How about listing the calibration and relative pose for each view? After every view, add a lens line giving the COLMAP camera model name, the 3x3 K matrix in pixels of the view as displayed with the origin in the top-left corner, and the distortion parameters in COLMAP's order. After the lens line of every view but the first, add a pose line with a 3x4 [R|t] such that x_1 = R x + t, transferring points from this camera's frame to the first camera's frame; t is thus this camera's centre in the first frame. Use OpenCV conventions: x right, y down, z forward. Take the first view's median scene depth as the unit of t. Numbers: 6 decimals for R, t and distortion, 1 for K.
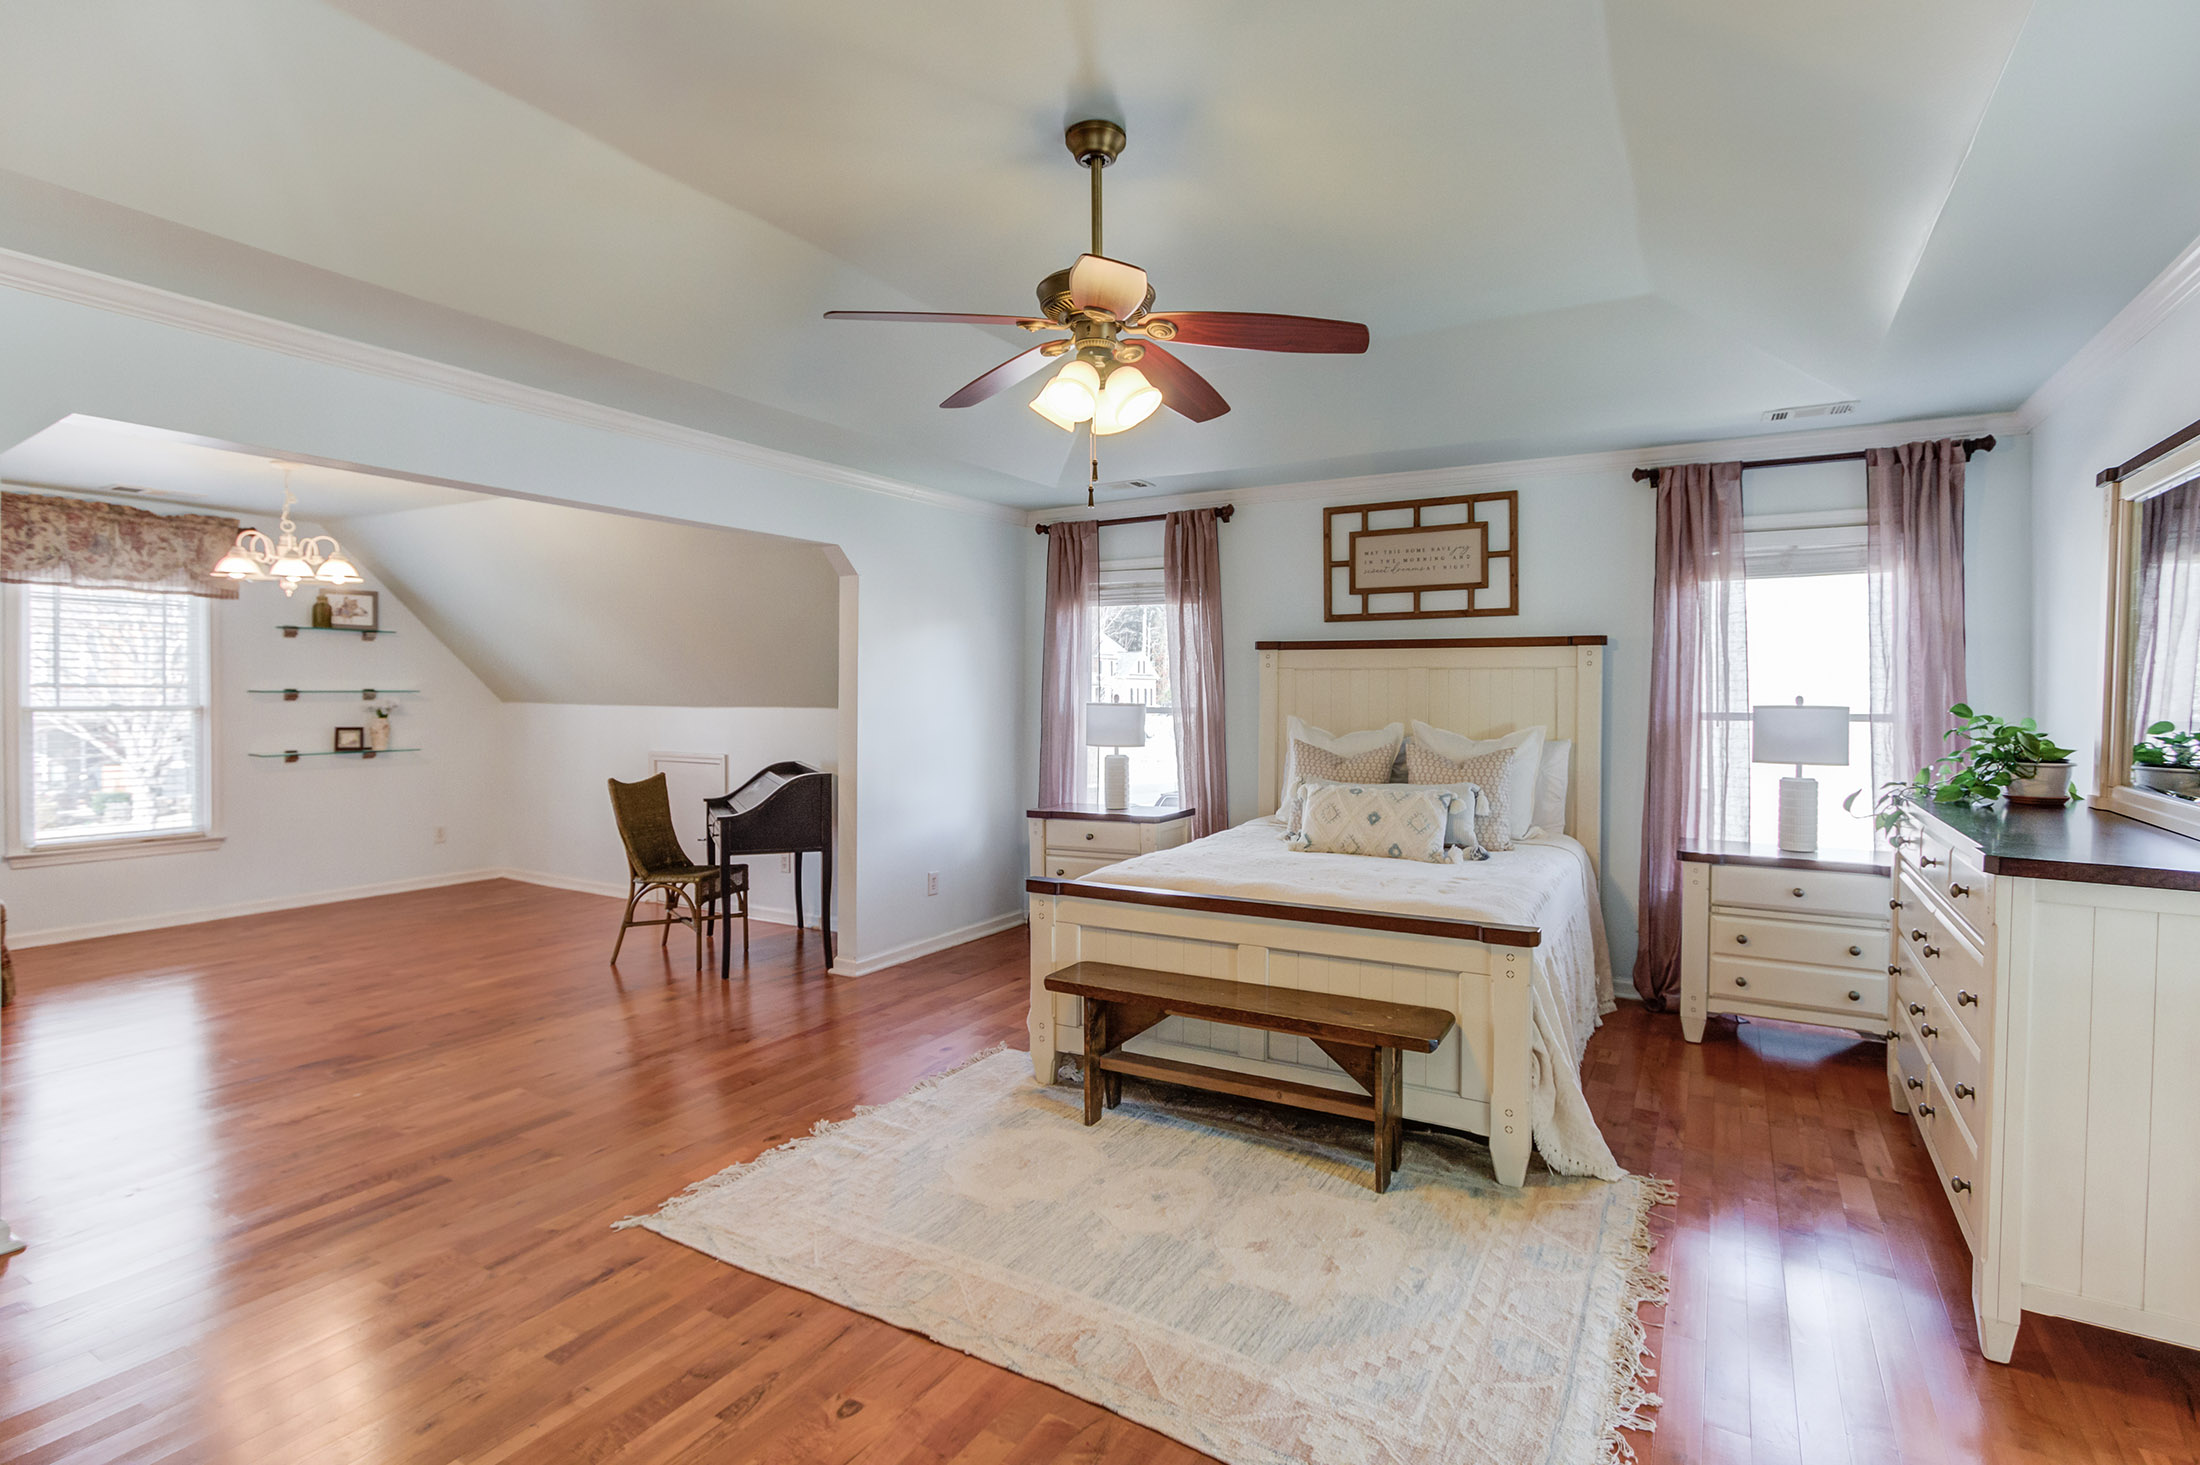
lens RADIAL K [[1047.2, 0, 1101.1], [0, 1047.2, 734.2], [0, 0, 1]] dist [0.000249, 0.000988]
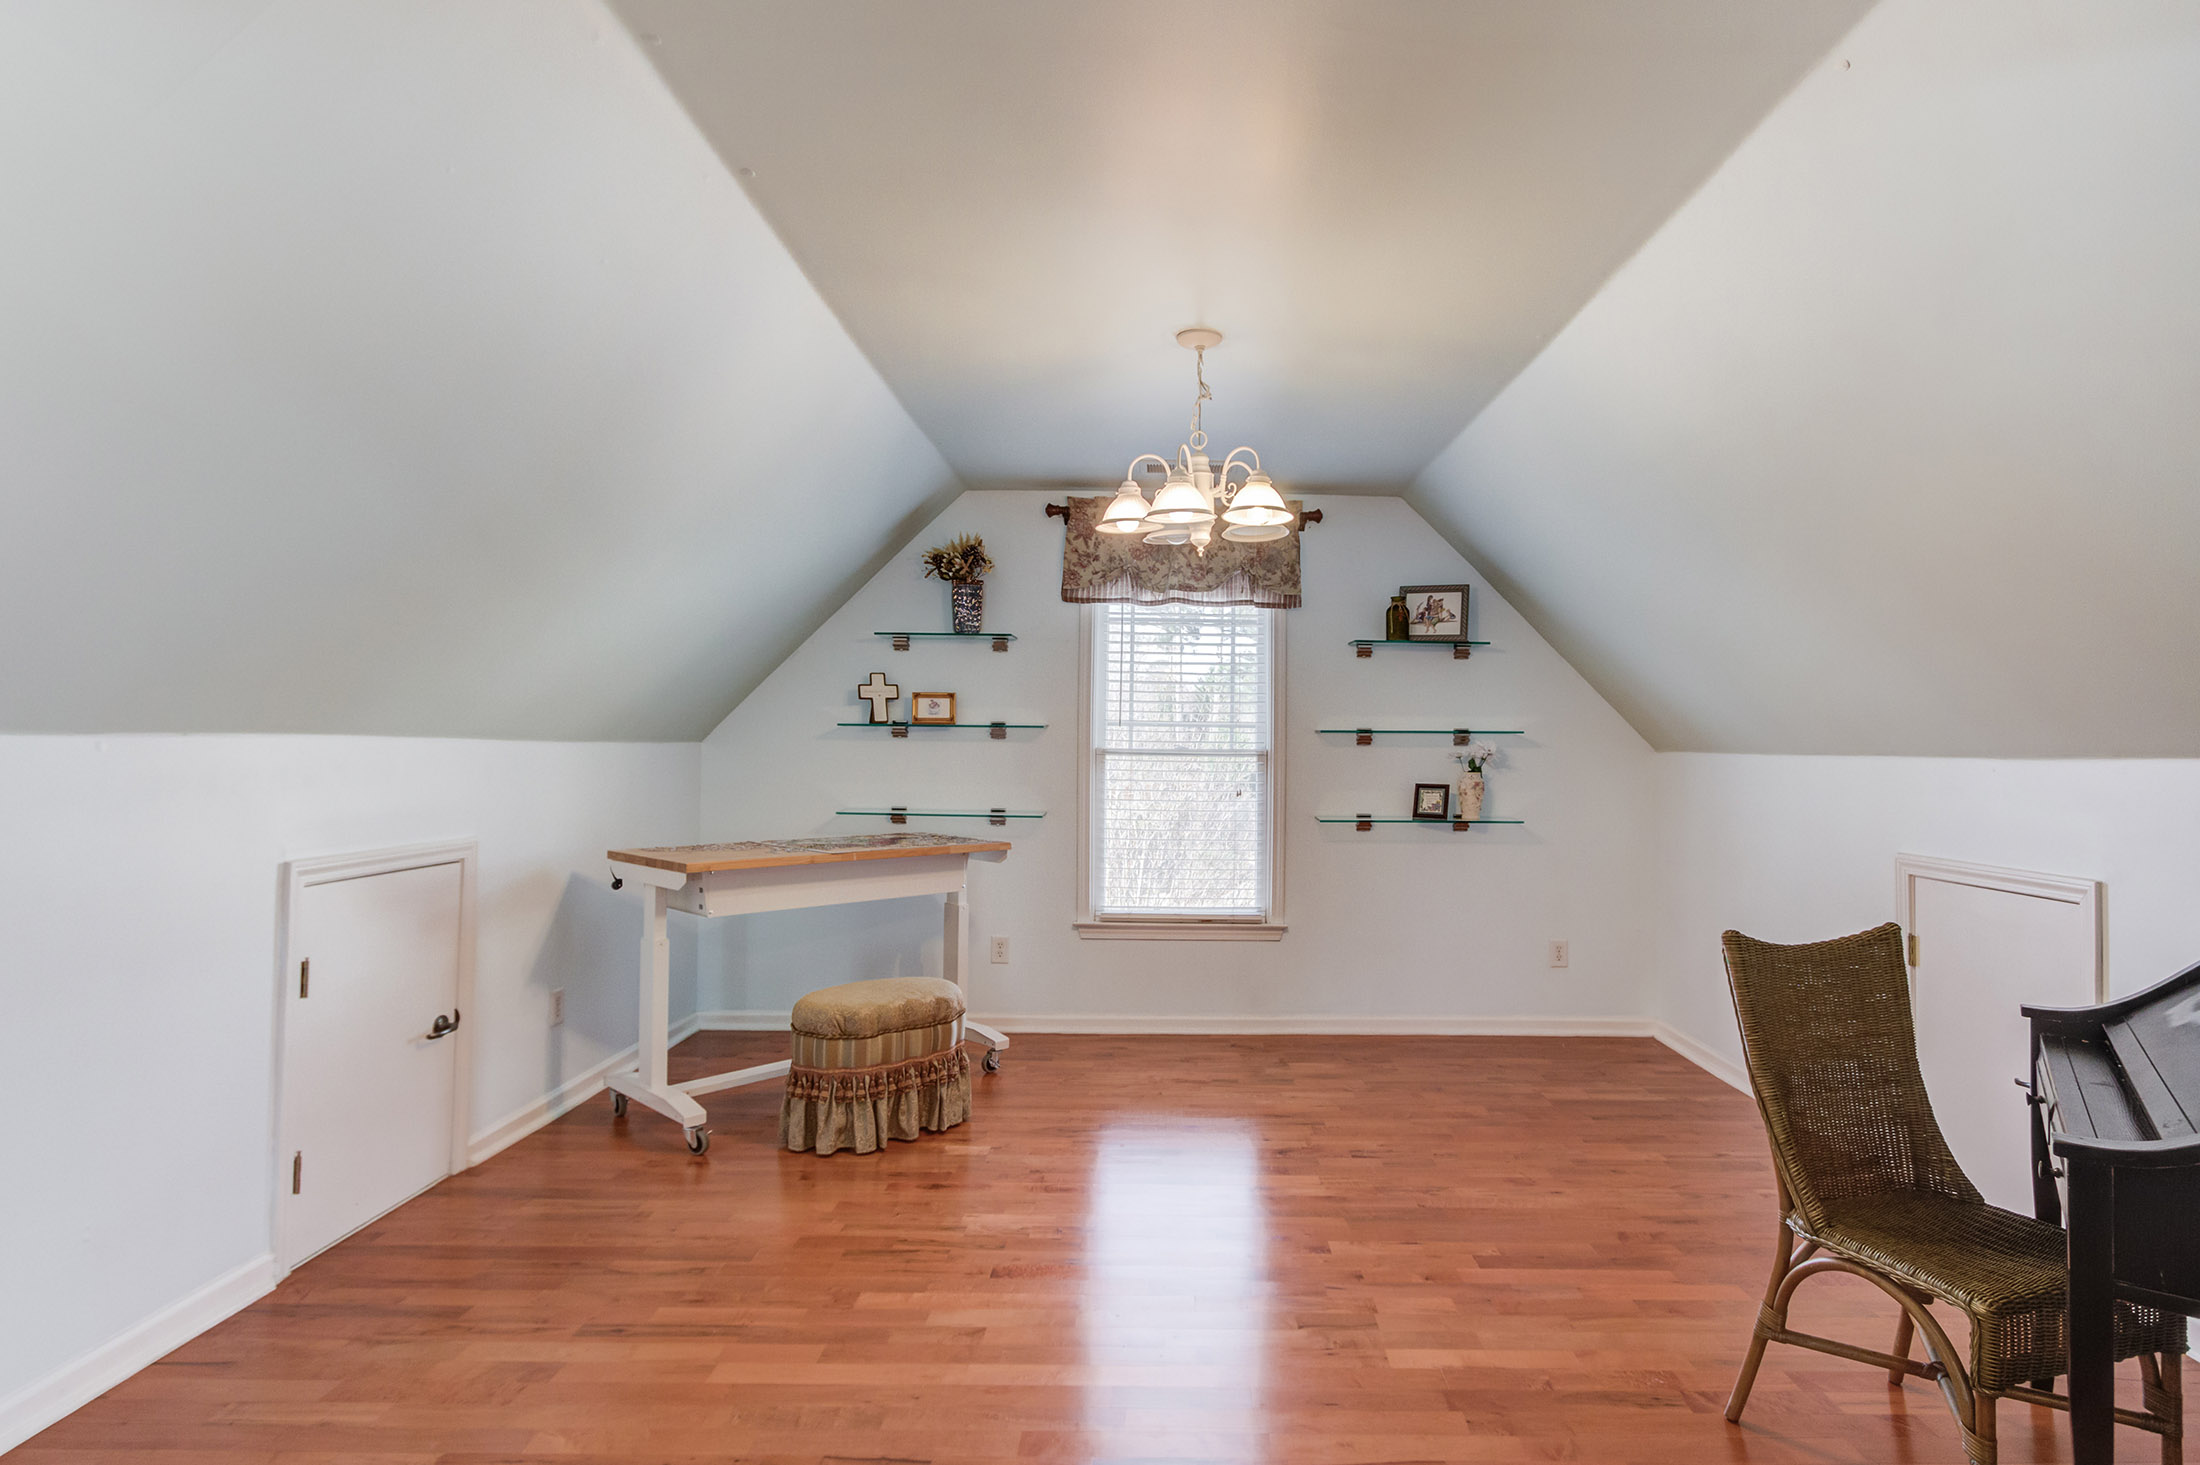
lens RADIAL K [[1222.6, 0, 1104.0], [0, 1222.6, 728.6], [0, 0, 1]] dist [0.001319, 0.001827]
pose [[0.520878, -0.010830, -0.853562, -0.162523], [-0.040509, 0.998479, -0.037389, -0.005159], [0.852669, 0.054052, 0.519647, 0.449257]]
